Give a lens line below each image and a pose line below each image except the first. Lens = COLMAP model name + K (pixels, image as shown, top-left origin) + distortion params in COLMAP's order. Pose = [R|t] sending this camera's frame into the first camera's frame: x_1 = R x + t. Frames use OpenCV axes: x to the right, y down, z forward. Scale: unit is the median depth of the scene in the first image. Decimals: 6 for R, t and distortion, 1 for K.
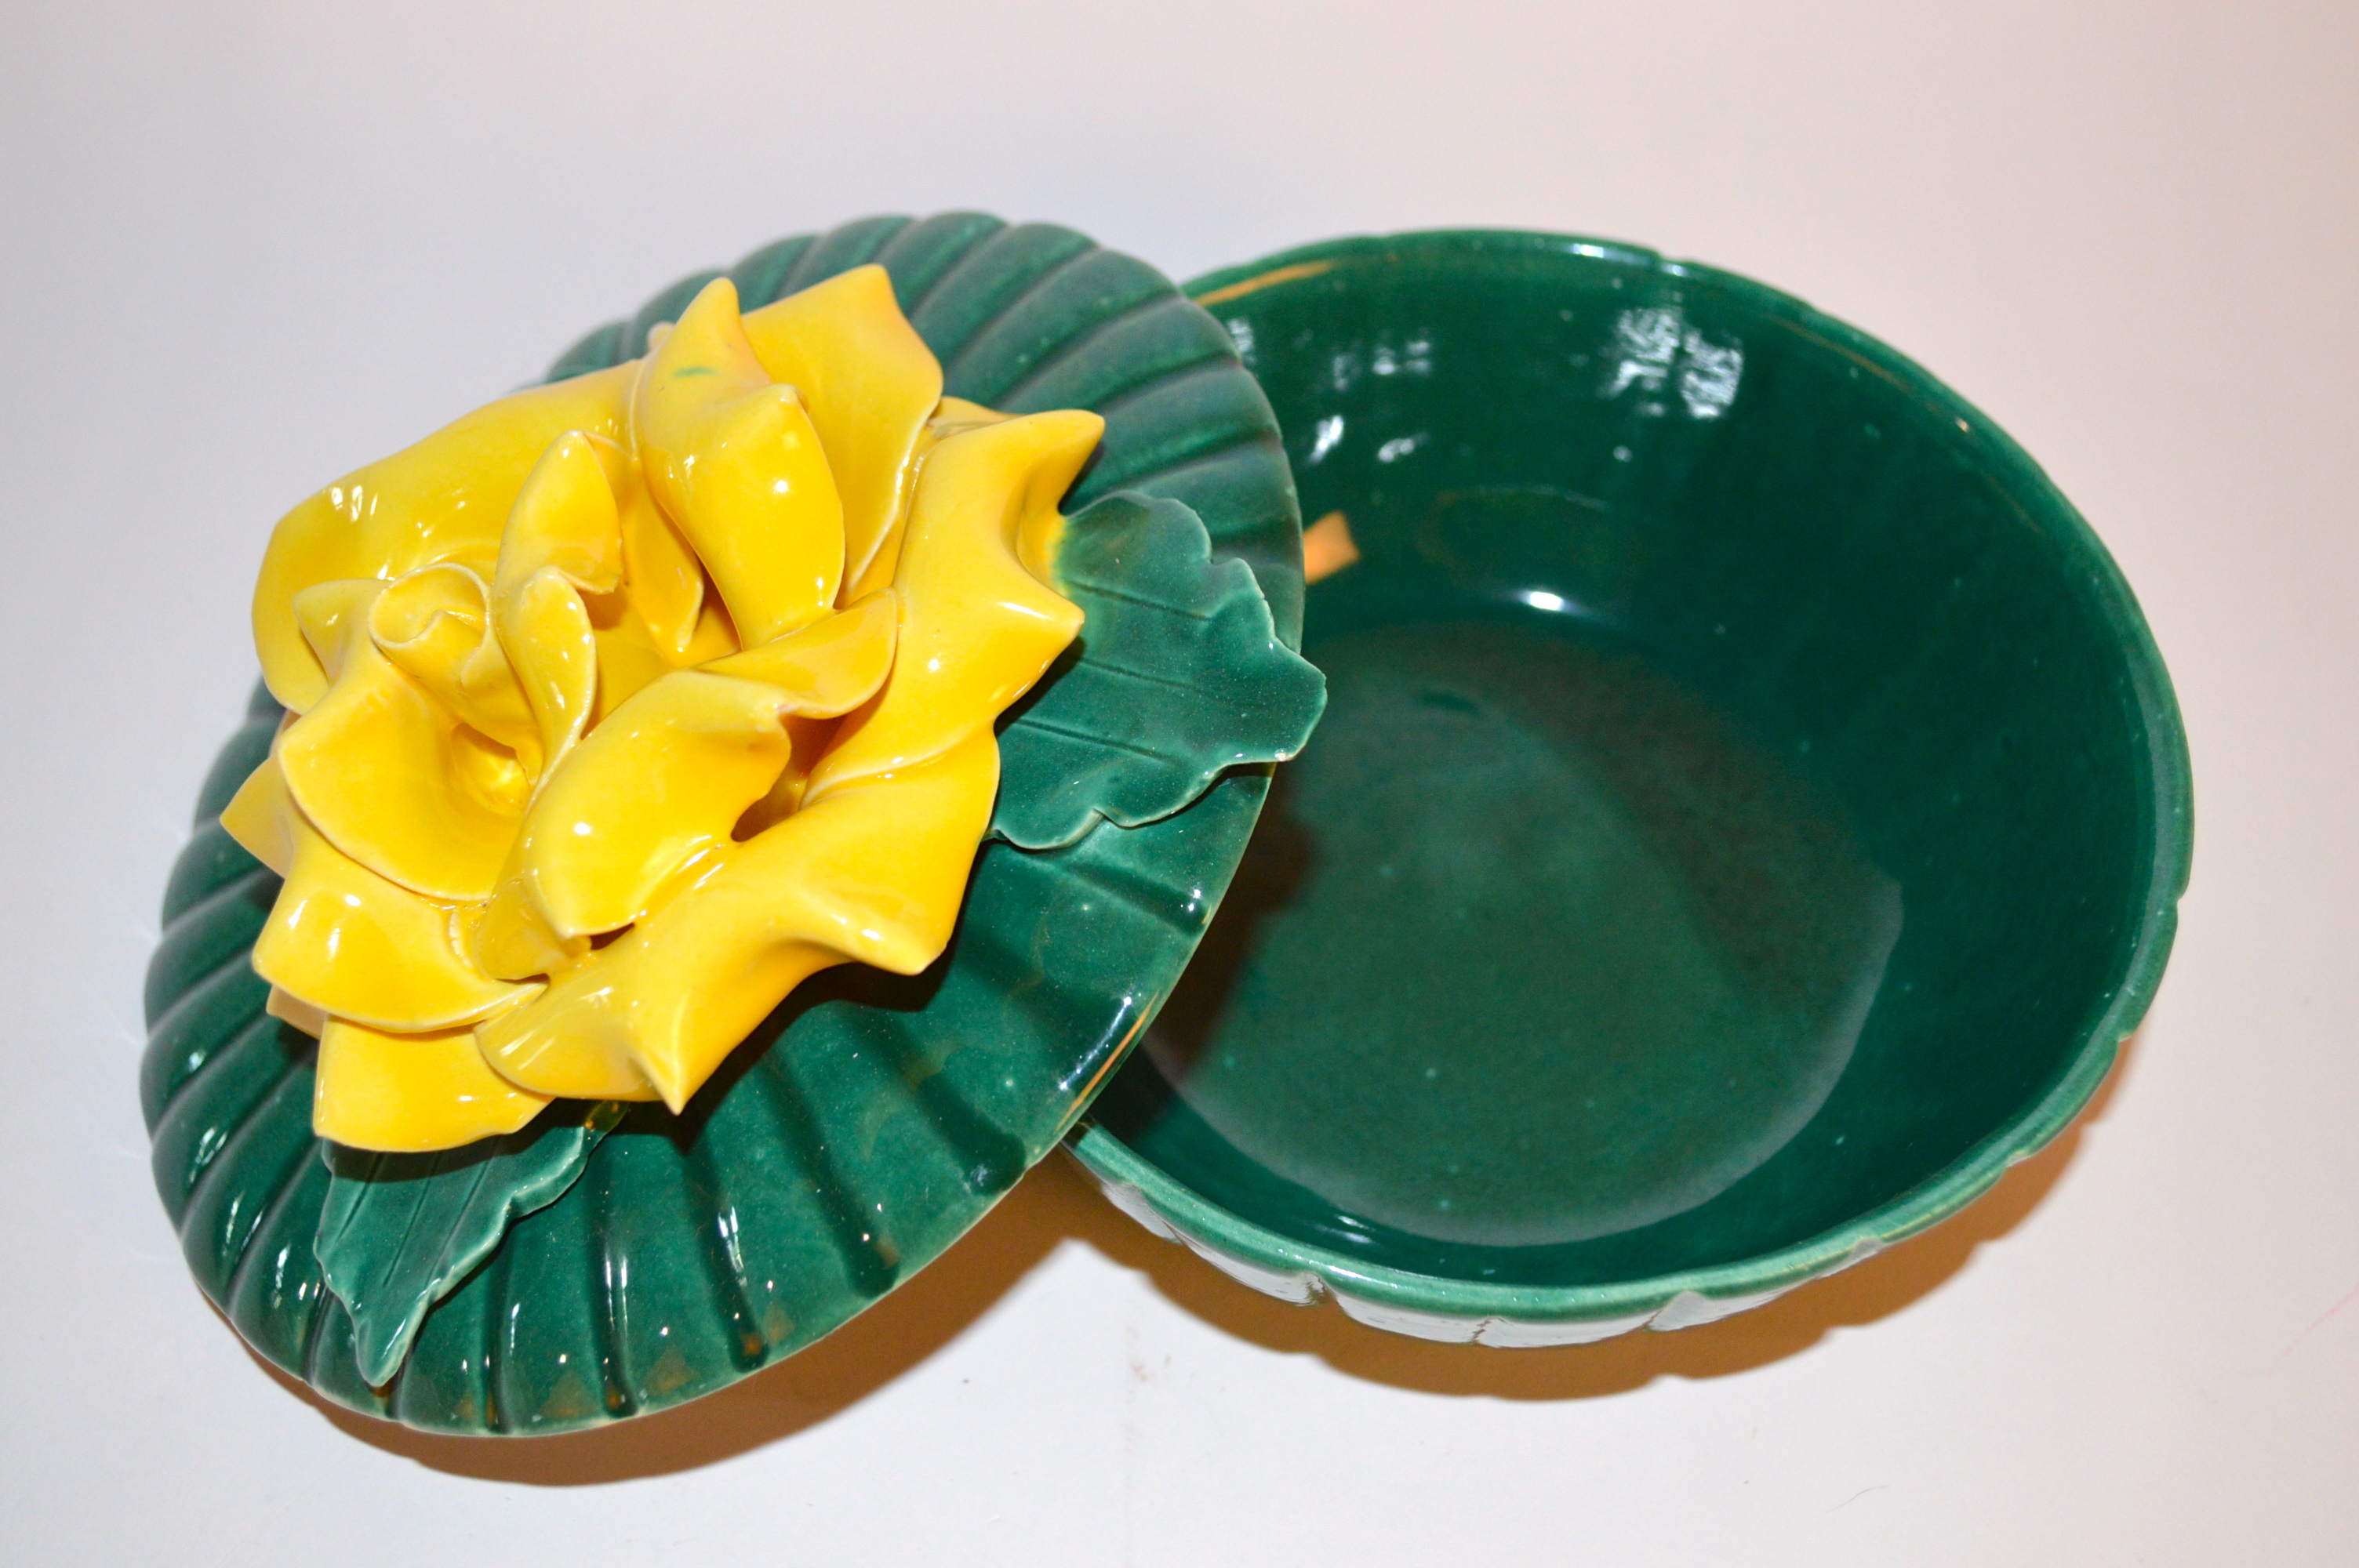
lens RADIAL K [[2681.3, 0, 1179.5], [0, 2681.3, 784.0], [0, 0, 1]] dist [-0.008889, -0.003436]
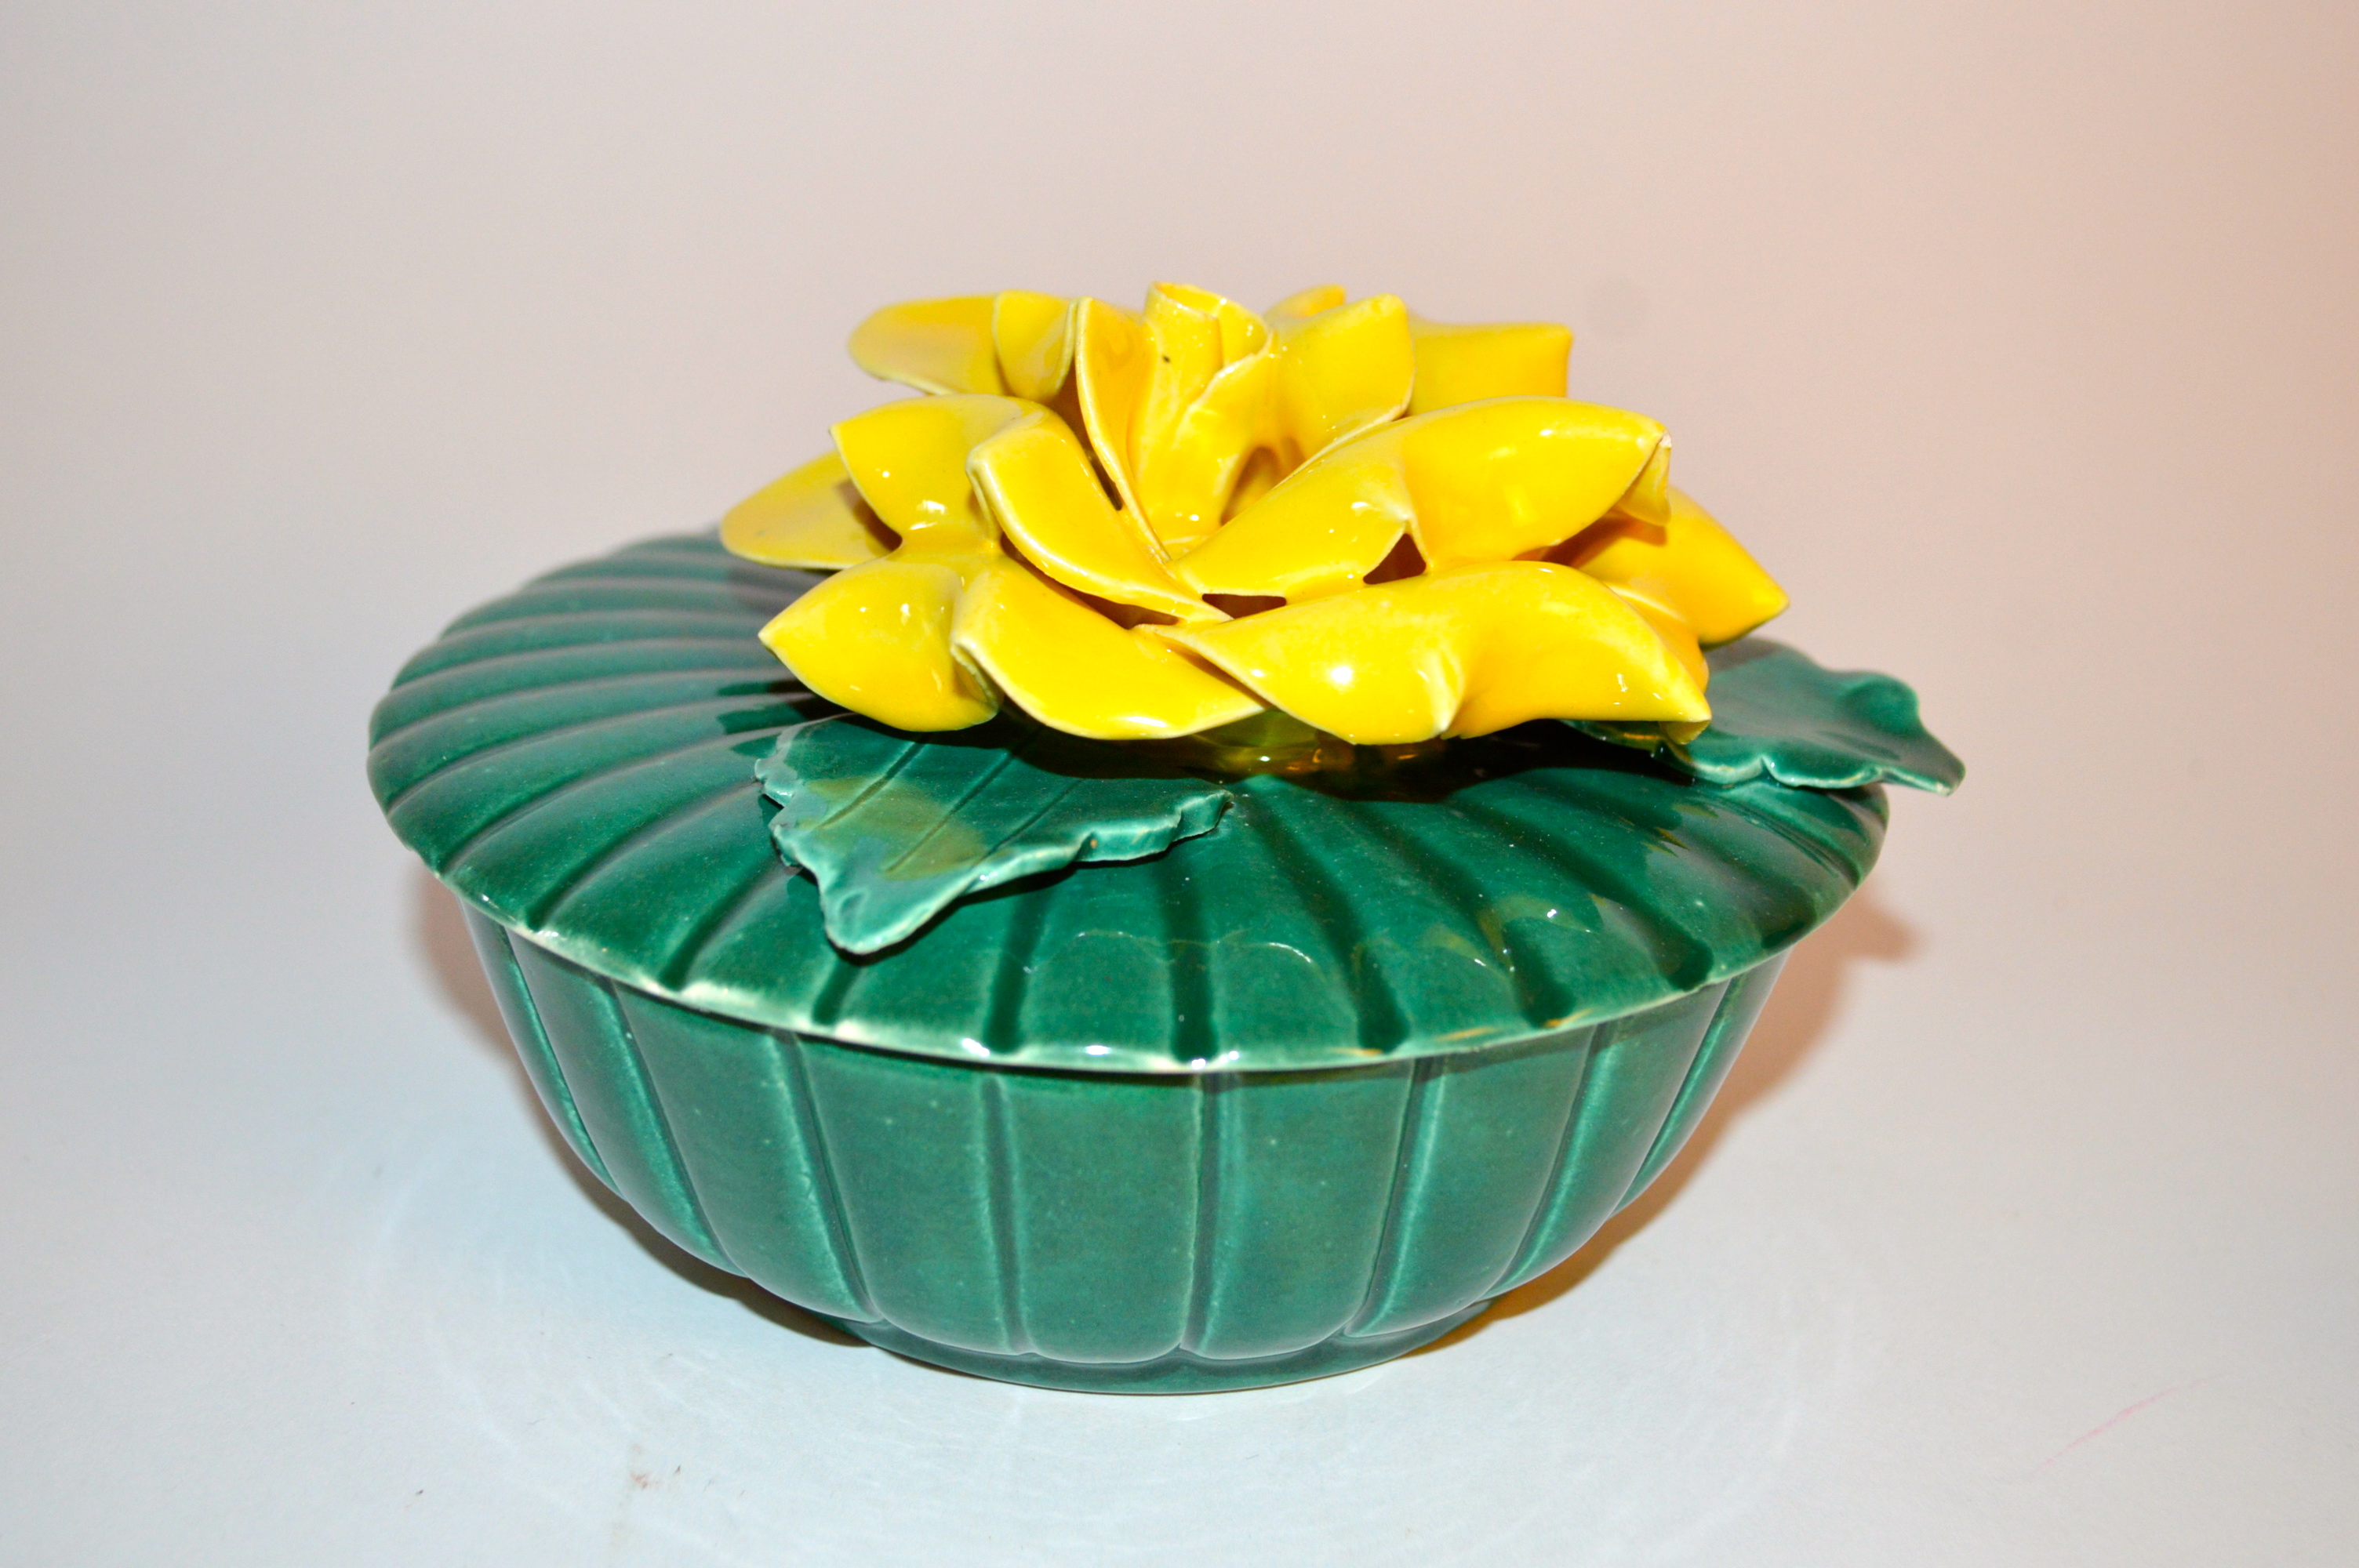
lens RADIAL K [[2681.3, 0, 1179.5], [0, 2681.3, 784.0], [0, 0, 1]] dist [-0.008889, -0.003436]
pose [[0.866084, 0.453223, 0.210920, -0.416170], [-0.255277, 0.763743, -0.592900, 0.648588], [-0.429805, 0.459658, 0.777163, 0.319038]]
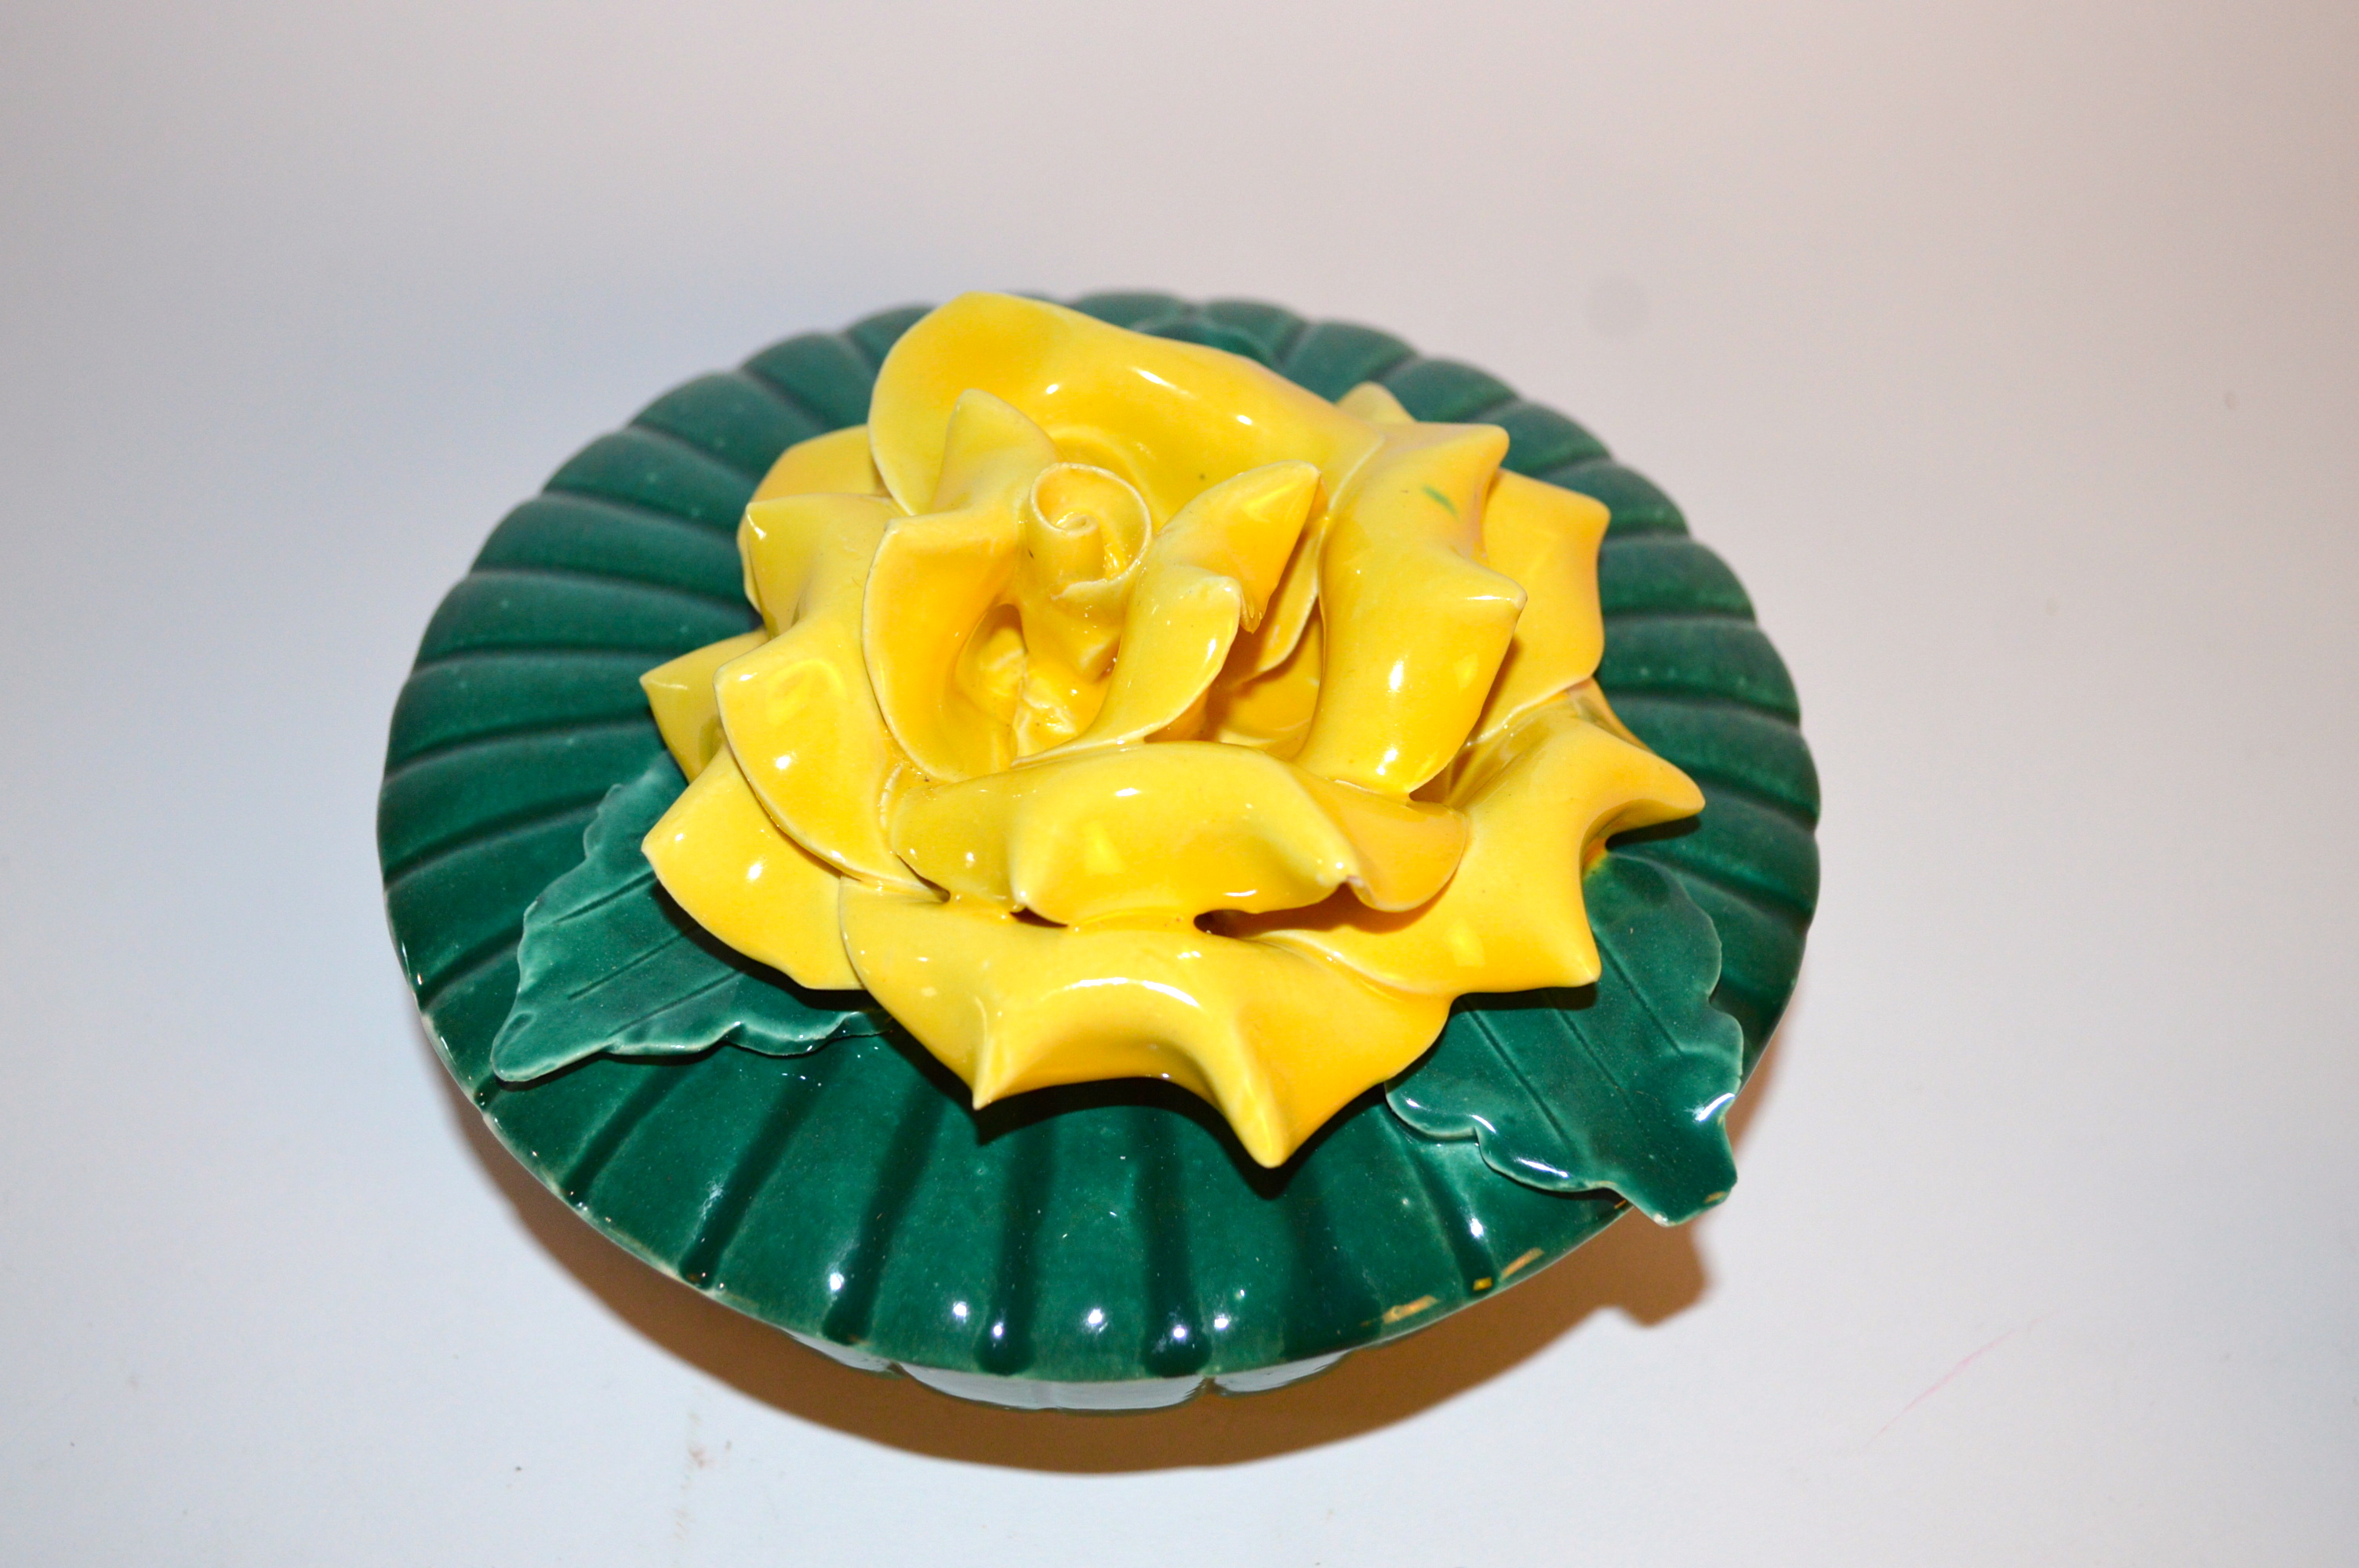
lens RADIAL K [[2681.3, 0, 1179.5], [0, 2681.3, 784.0], [0, 0, 1]] dist [-0.008889, -0.003436]
pose [[0.748134, 0.660515, 0.063366, -0.251826], [-0.660519, 0.750430, -0.023875, 0.009274], [-0.063322, -0.023993, 0.997705, 0.034164]]
